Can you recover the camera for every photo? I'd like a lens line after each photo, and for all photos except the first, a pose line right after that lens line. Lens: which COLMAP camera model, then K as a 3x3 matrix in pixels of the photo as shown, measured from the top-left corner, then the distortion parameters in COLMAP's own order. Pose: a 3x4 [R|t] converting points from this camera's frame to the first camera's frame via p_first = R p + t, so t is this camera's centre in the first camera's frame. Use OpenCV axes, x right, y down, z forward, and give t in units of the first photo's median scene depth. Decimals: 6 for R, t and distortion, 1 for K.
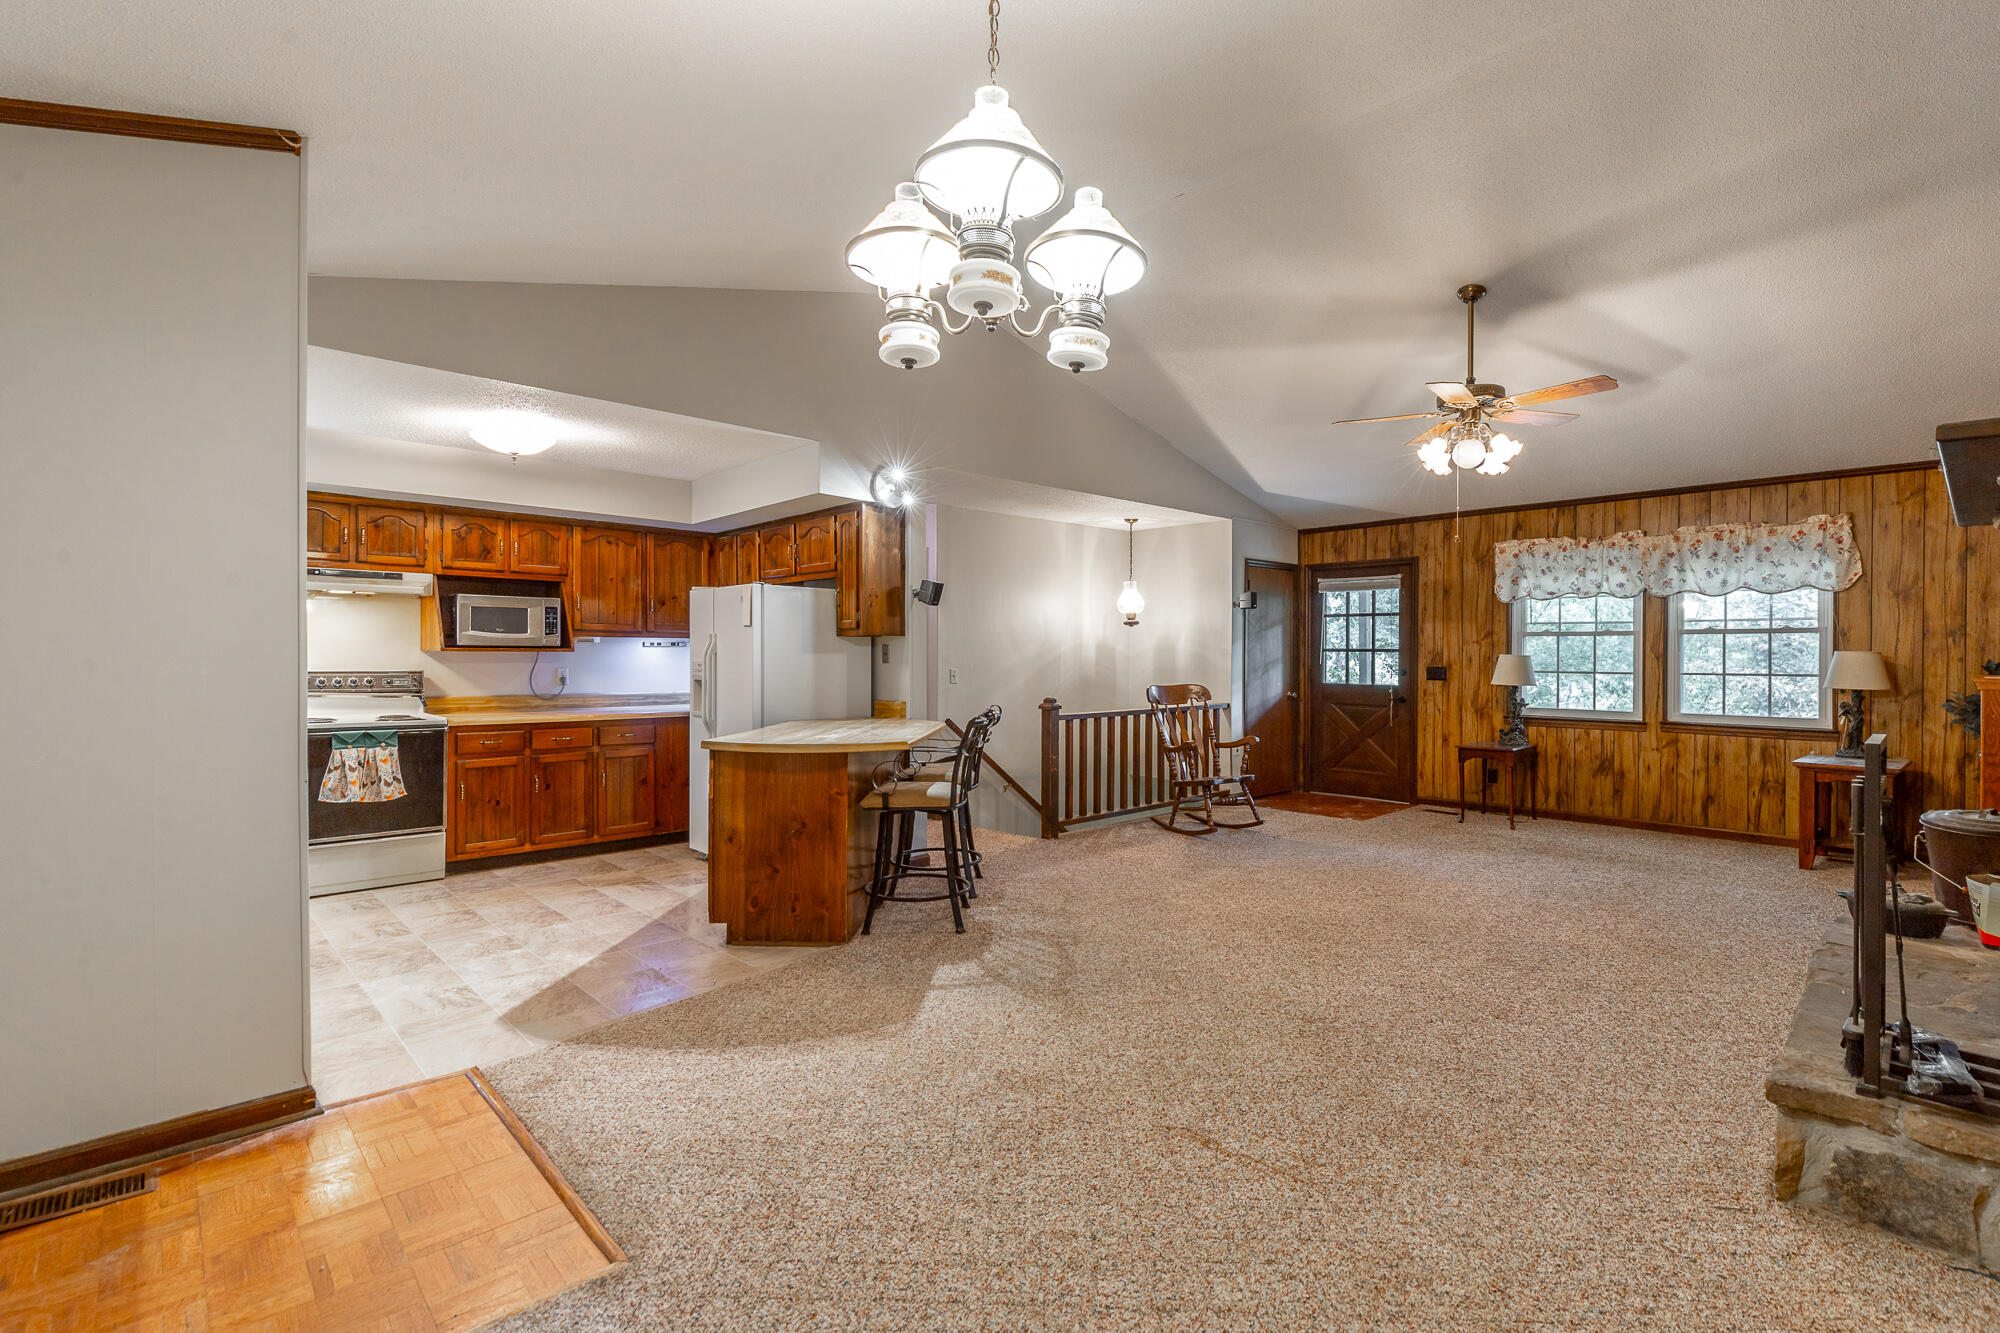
lens RADIAL K [[908.3, 0, 1005.3], [0, 908.3, 659.9], [0, 0, 1]] dist [0.006330, -0.000299]
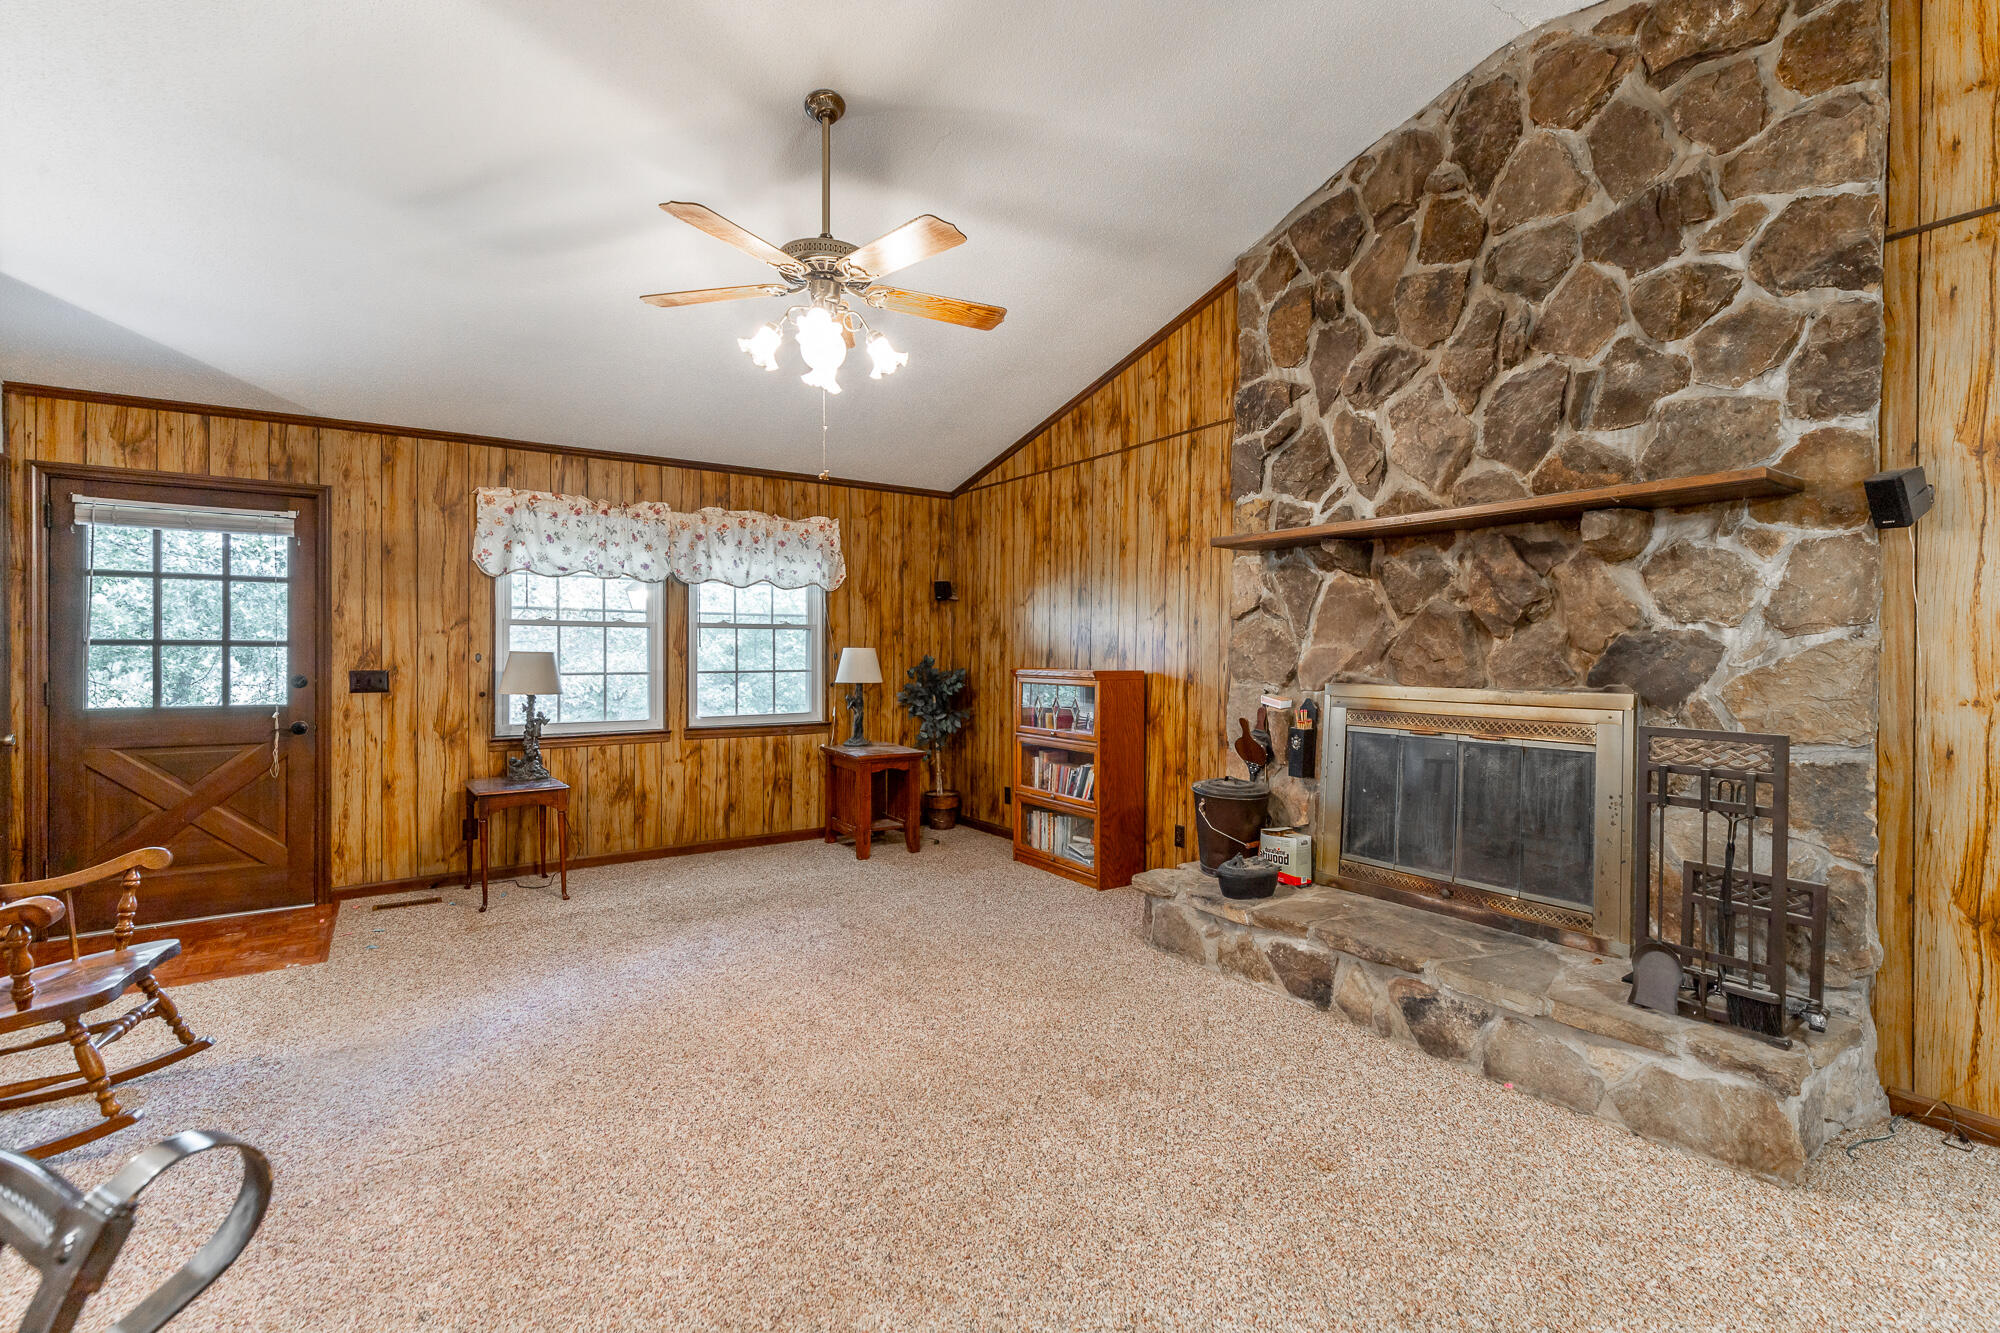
lens RADIAL K [[908.3, 0, 1001.3], [0, 908.3, 660.1], [0, 0, 1]] dist [0.006330, -0.000299]
pose [[0.130829, -0.014711, 0.991296, -0.095084], [0.004007, 0.999890, 0.014310, -0.007963], [-0.991397, 0.002100, 0.130873, 0.571875]]
